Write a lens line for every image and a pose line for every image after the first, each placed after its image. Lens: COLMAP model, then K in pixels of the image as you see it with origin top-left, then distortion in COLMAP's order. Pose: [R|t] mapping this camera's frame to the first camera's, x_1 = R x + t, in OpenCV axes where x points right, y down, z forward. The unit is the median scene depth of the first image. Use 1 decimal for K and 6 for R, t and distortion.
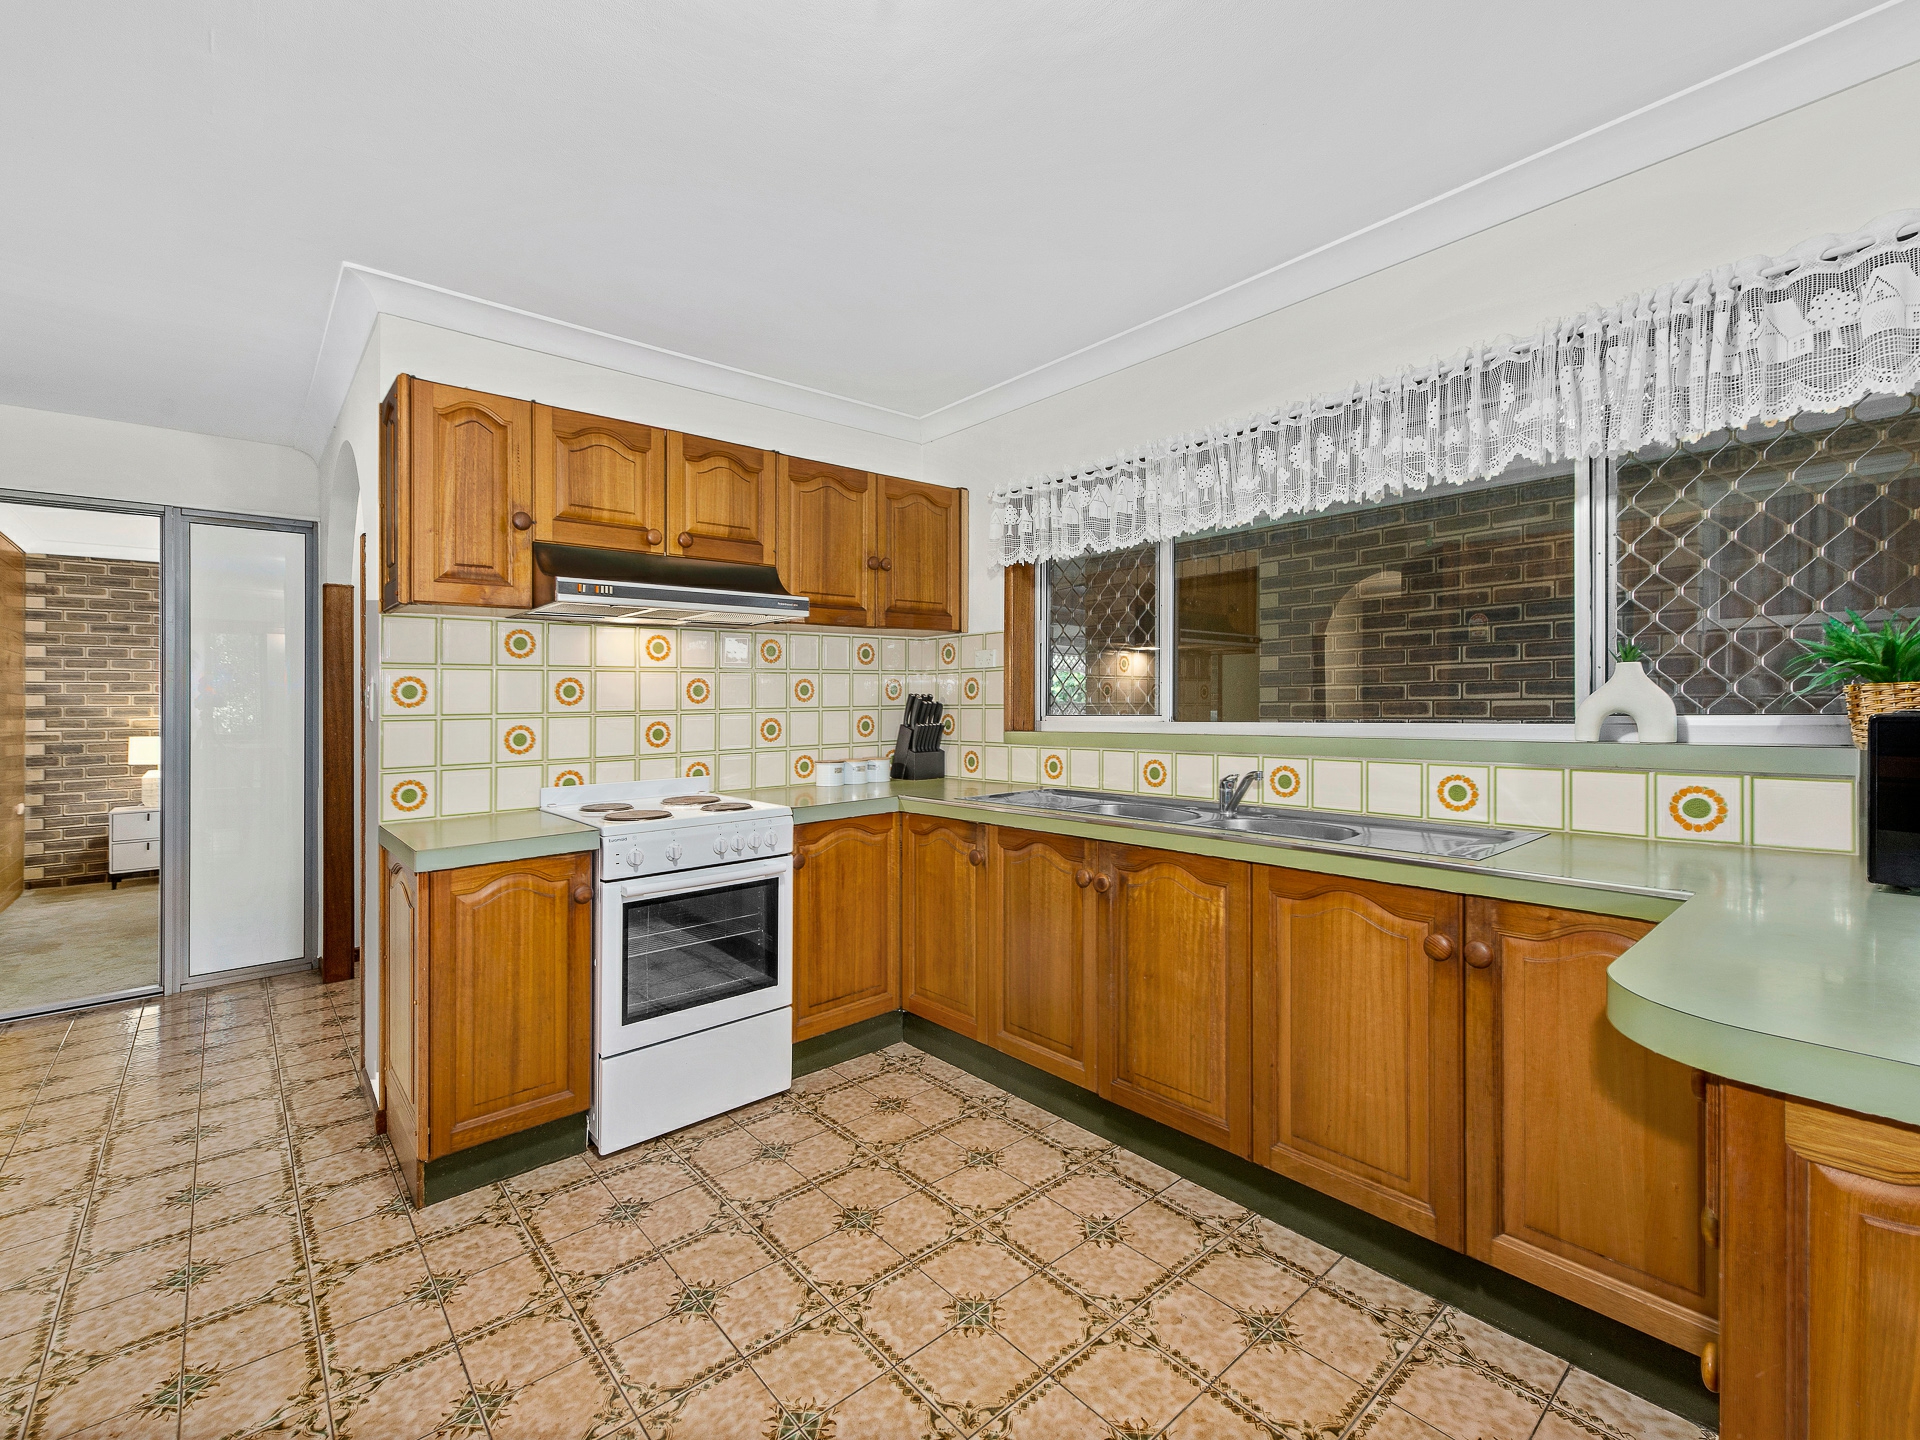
lens RADIAL K [[856.1, 0, 943.8], [0, 856.1, 704.0], [0, 0, 1]] dist [-0.003310, -0.000830]
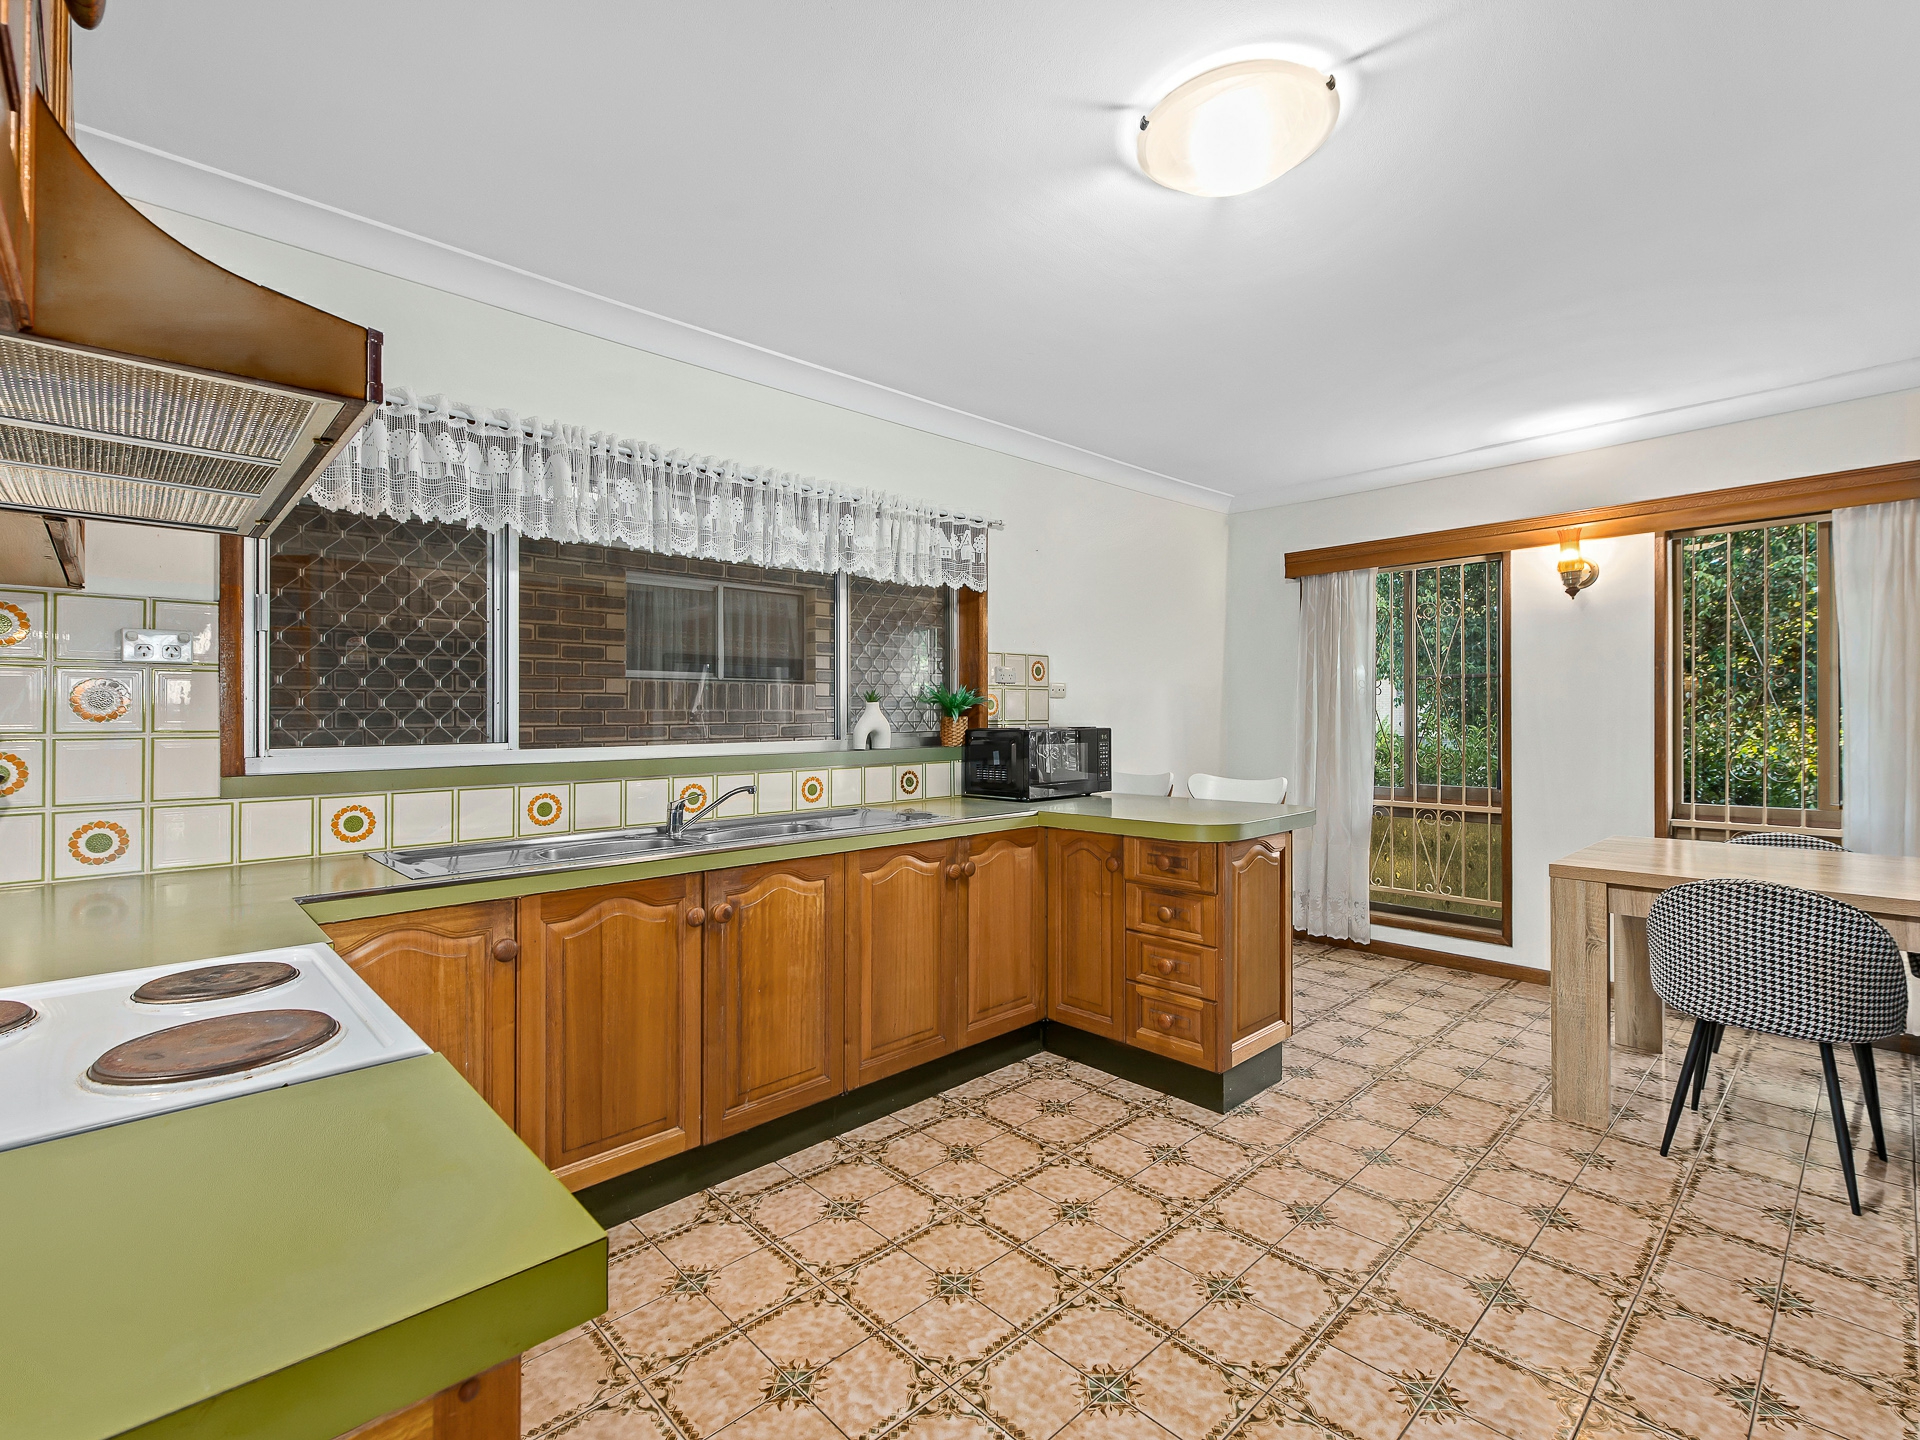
lens RADIAL K [[856.1, 0, 966.1], [0, 856.1, 726.3], [0, 0, 1]] dist [-0.003310, -0.000830]
pose [[-0.058067, -0.000653, 0.998312, -0.853347], [0.005861, 0.999982, 0.000995, -0.000167], [-0.998295, 0.005909, -0.058062, 0.847188]]
